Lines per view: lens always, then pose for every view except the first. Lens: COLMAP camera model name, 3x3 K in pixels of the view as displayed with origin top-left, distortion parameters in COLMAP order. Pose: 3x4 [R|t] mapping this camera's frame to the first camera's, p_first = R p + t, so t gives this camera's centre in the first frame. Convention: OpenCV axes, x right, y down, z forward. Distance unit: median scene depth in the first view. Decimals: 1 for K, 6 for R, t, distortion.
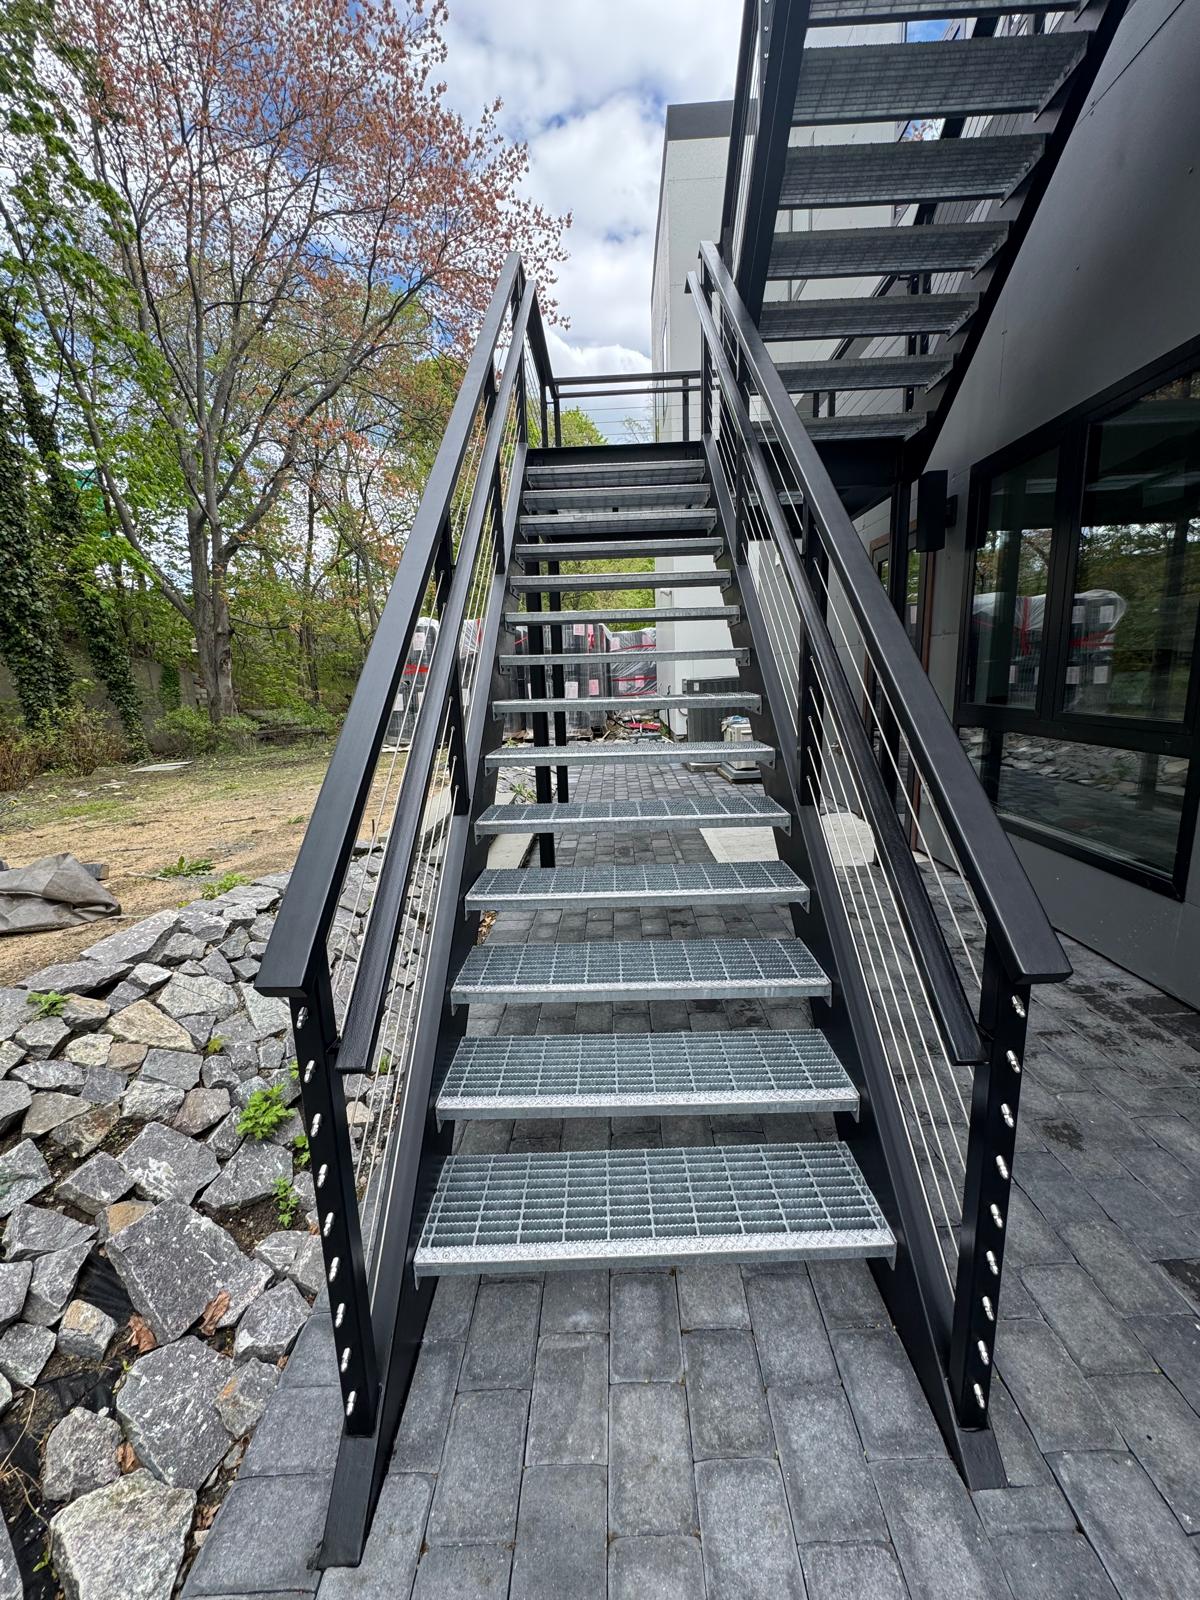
lens RADIAL K [[642.3, 0, 601.4], [0, 642.3, 797.5], [0, 0, 1]] dist [-0.003432, 0.000275]
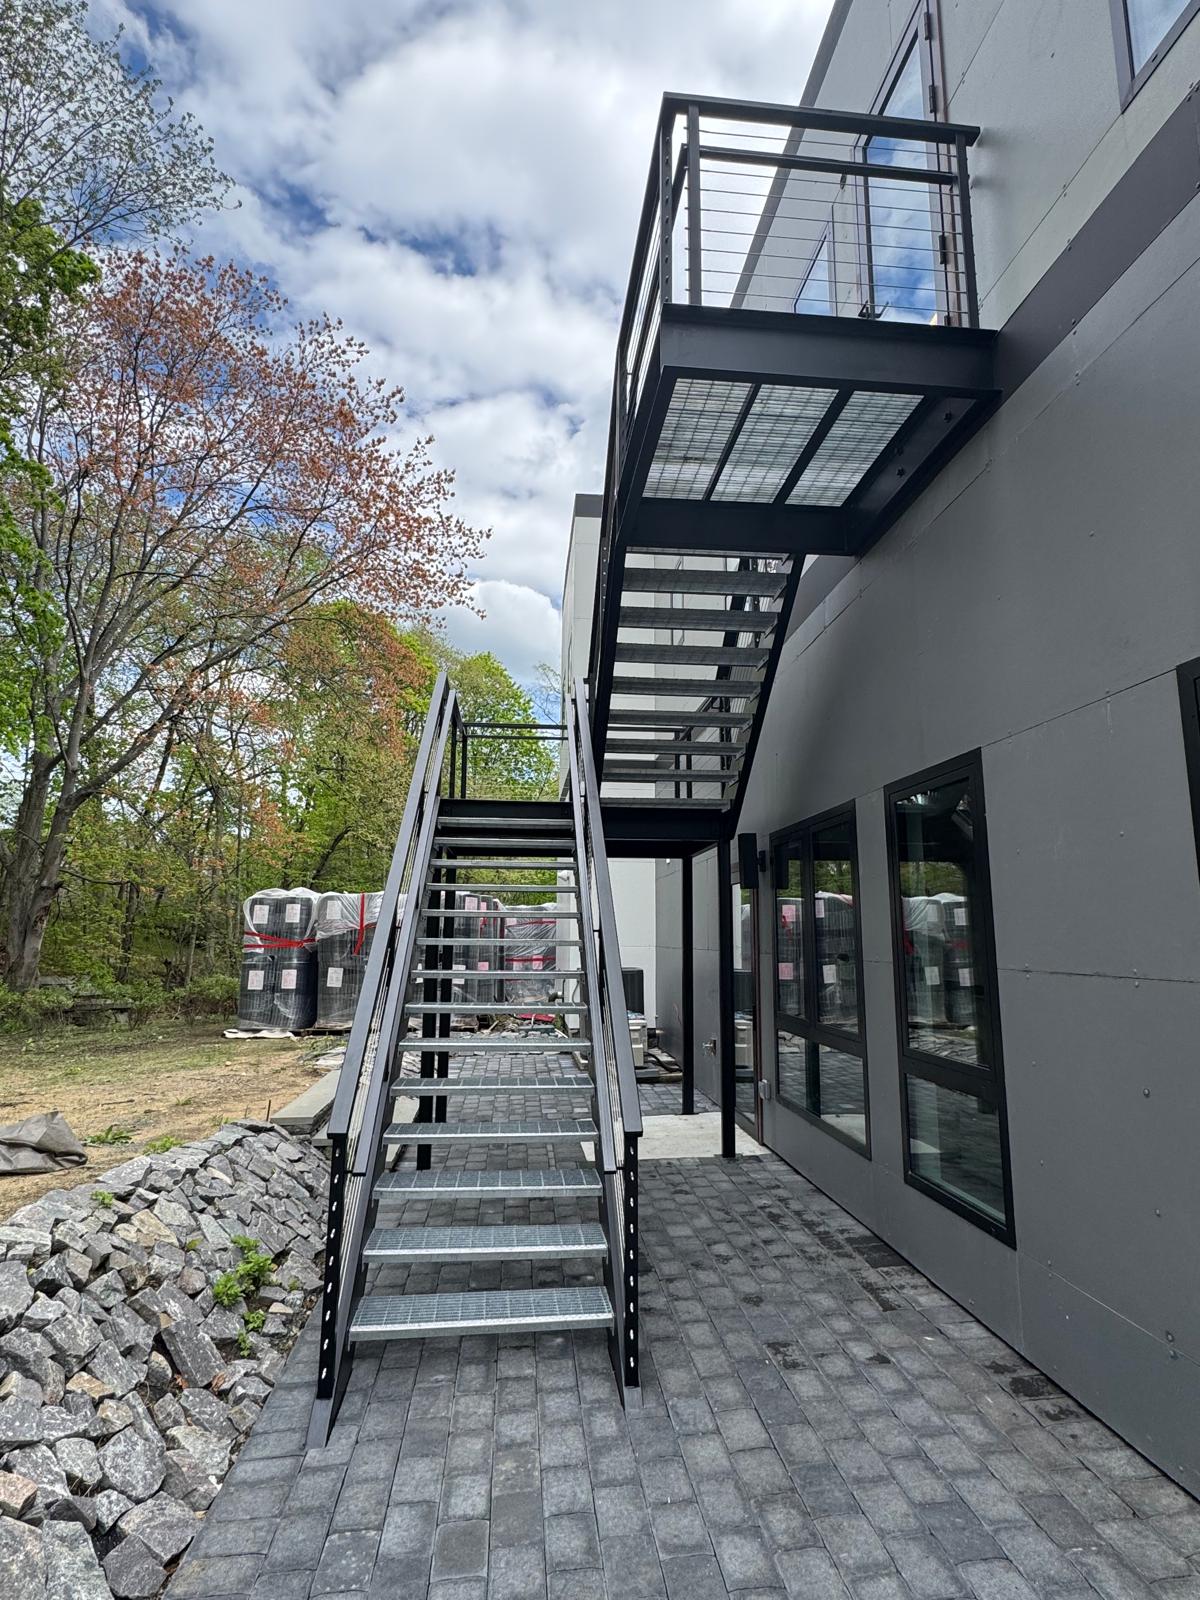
lens RADIAL K [[849.2, 0, 593.9], [0, 849.2, 800.9], [0, 0, 1]] dist [-0.004382, 0.000707]
pose [[0.993033, 0.058103, 0.102512, 0.032164], [-0.018914, 0.937294, -0.348027, 0.077729], [-0.116305, 0.343663, 0.931863, -0.981600]]
